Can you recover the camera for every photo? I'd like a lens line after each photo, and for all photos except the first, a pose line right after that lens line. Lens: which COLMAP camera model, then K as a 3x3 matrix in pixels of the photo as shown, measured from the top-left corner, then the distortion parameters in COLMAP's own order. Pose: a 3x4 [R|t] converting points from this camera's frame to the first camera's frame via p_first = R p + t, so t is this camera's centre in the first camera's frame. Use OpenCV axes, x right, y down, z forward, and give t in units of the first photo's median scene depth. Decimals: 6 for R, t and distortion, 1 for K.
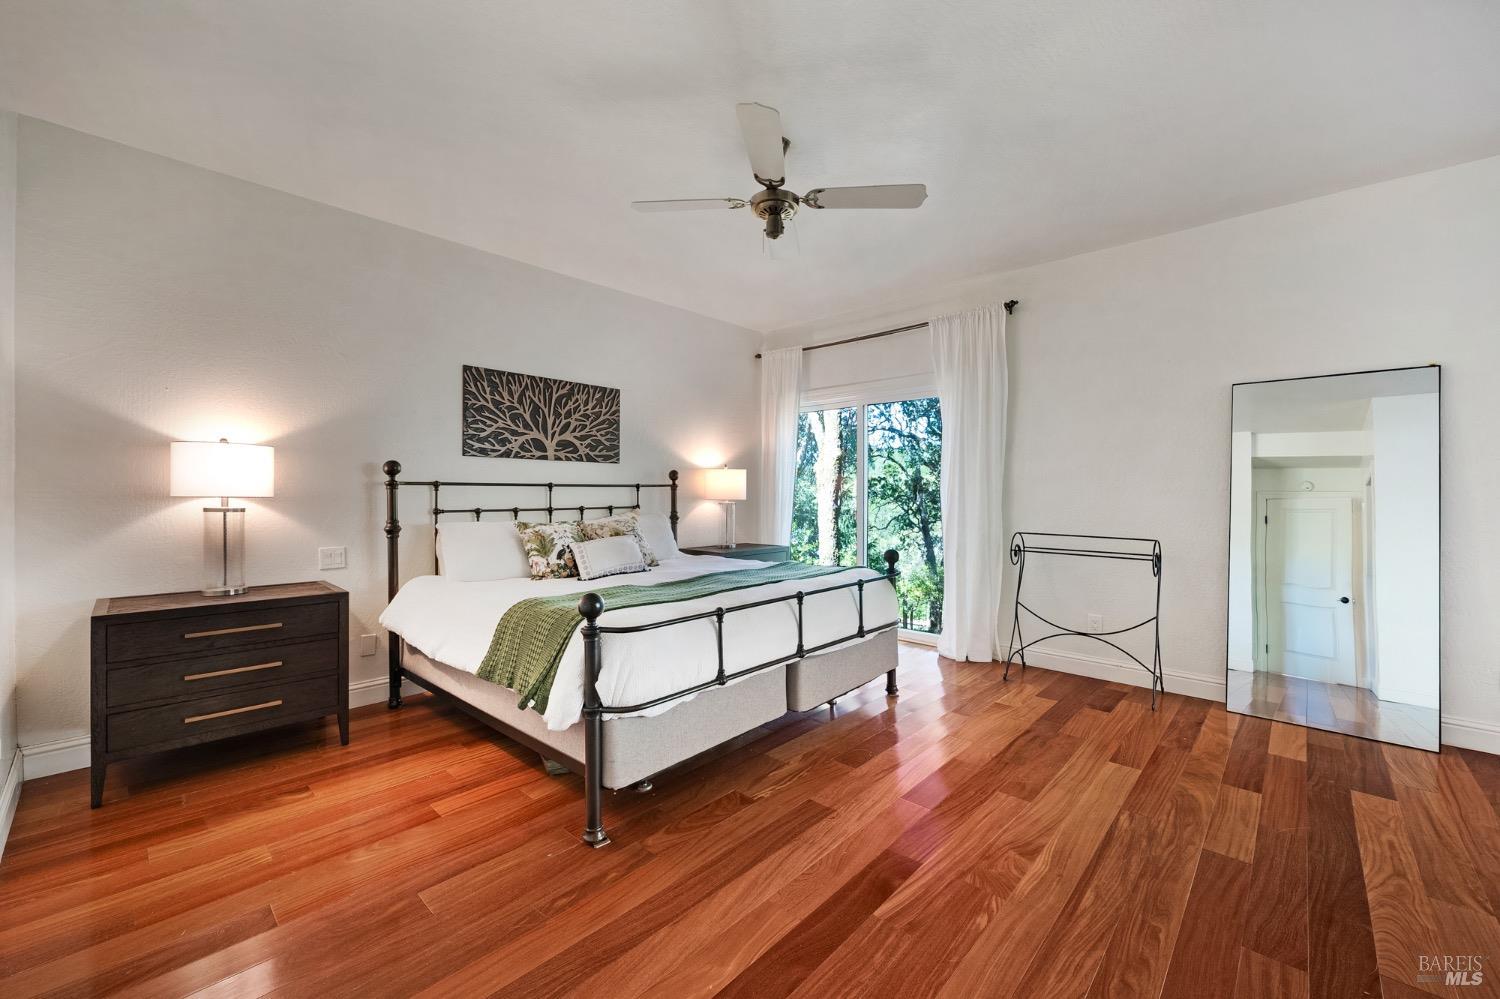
lens RADIAL K [[601.6, 0, 744.9], [0, 601.6, 498.2], [0, 0, 1]] dist [-0.007416, -0.000034]
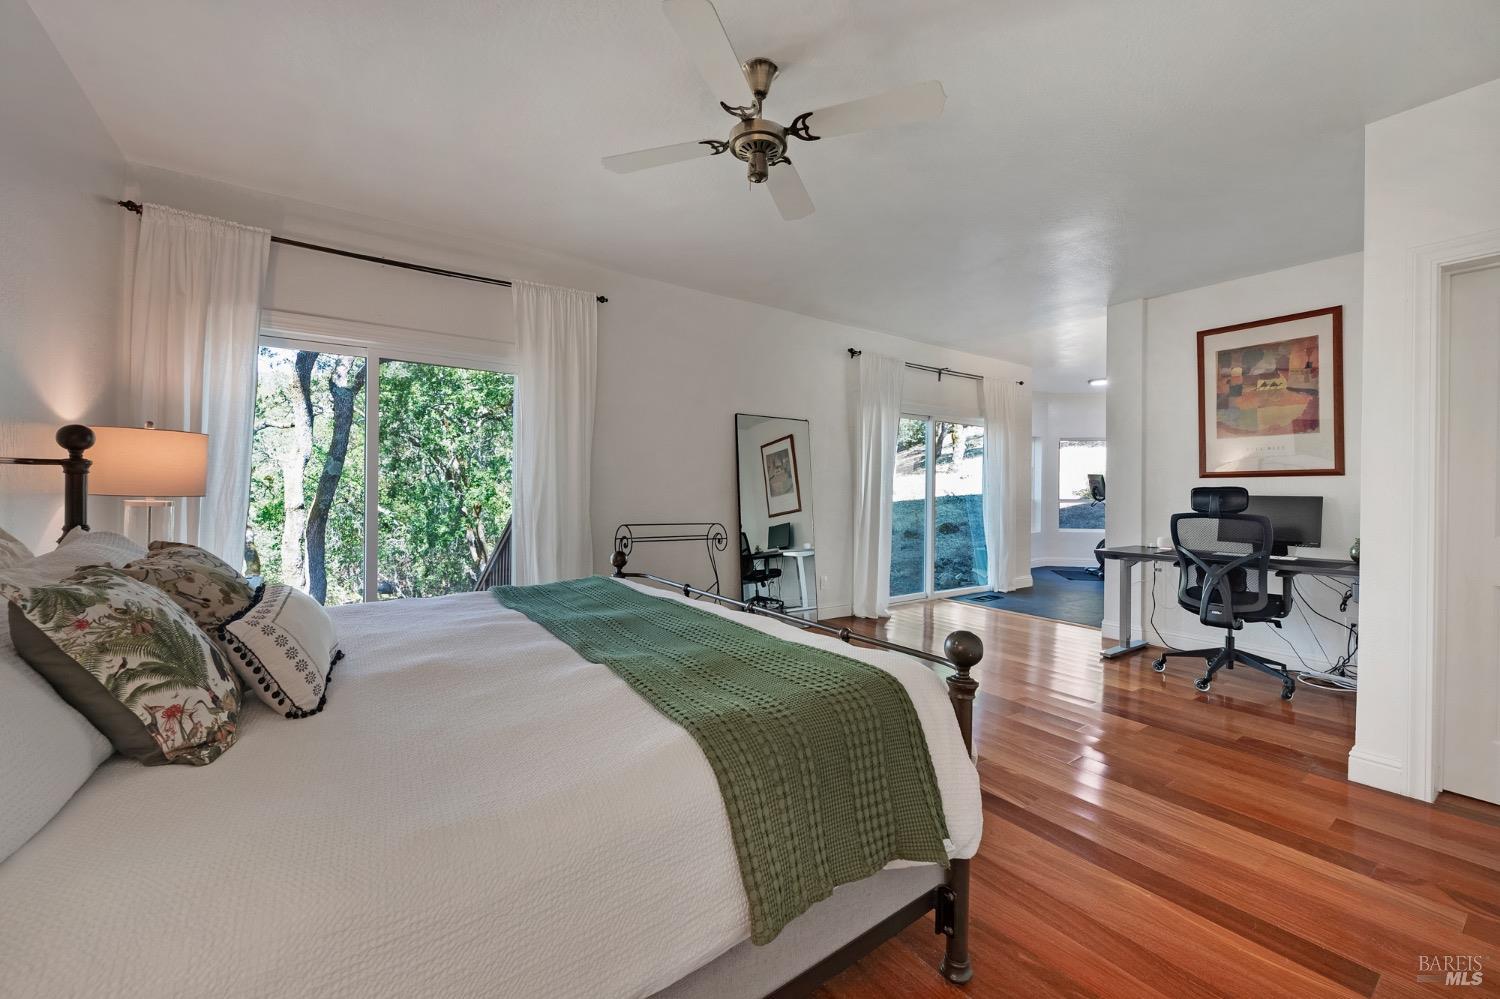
lens RADIAL K [[601.6, 0, 755.5], [0, 601.6, 485.1], [0, 0, 1]] dist [-0.007416, -0.000034]
pose [[0.195600, 0.006685, 0.980661, -0.425250], [-0.003517, 0.999975, -0.006115, -0.004829], [-0.980677, -0.002253, 0.195619, 0.468026]]
